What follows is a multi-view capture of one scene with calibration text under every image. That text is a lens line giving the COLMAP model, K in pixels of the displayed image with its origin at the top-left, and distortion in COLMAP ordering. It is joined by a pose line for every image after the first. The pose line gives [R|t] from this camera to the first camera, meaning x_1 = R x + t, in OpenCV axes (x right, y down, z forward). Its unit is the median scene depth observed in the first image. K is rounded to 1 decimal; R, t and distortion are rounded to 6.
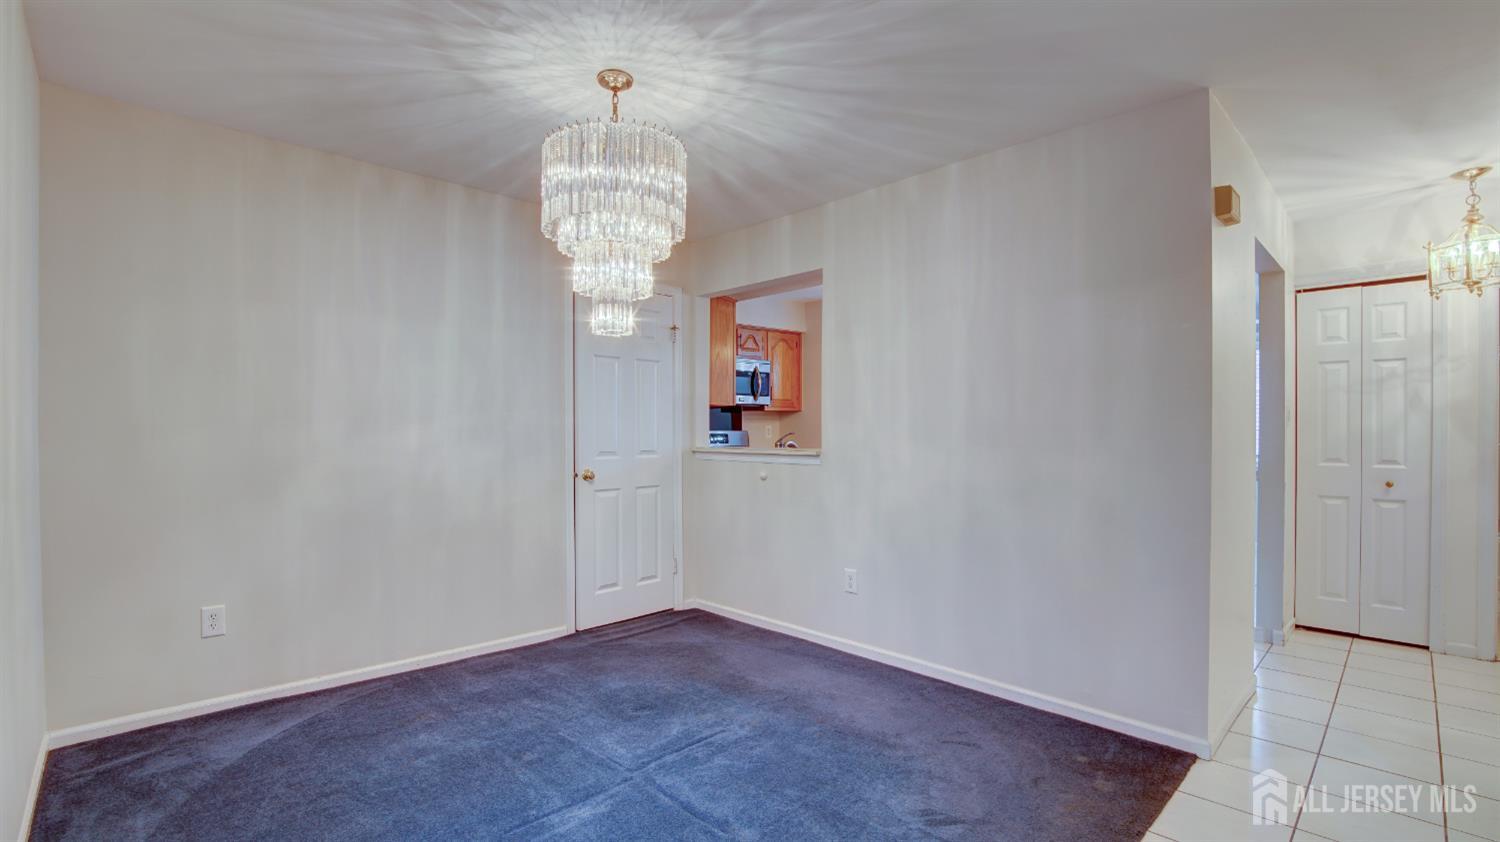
lens RADIAL K [[665.4, 0, 754.7], [0, 665.4, 422.3], [0, 0, 1]] dist [-0.030339, 0.003676]
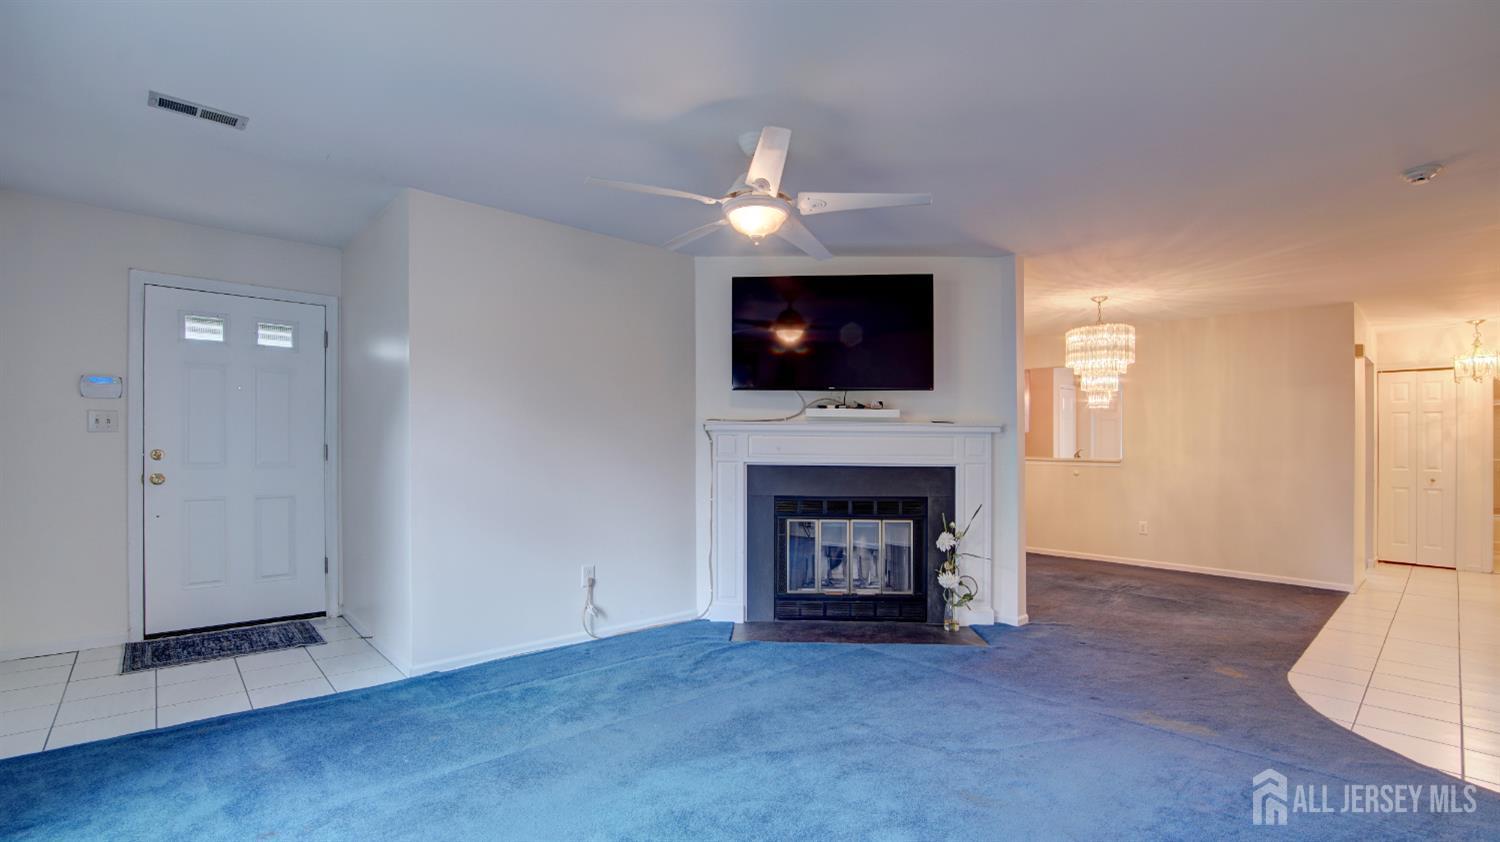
lens RADIAL K [[665.4, 0, 746.1], [0, 665.4, 425.5], [0, 0, 1]] dist [-0.030339, 0.003676]
pose [[0.999166, 0.008862, -0.039859, -0.736948], [-0.009416, 0.999861, -0.013736, -0.013308], [0.039732, 0.014100, 0.999111, -0.747584]]
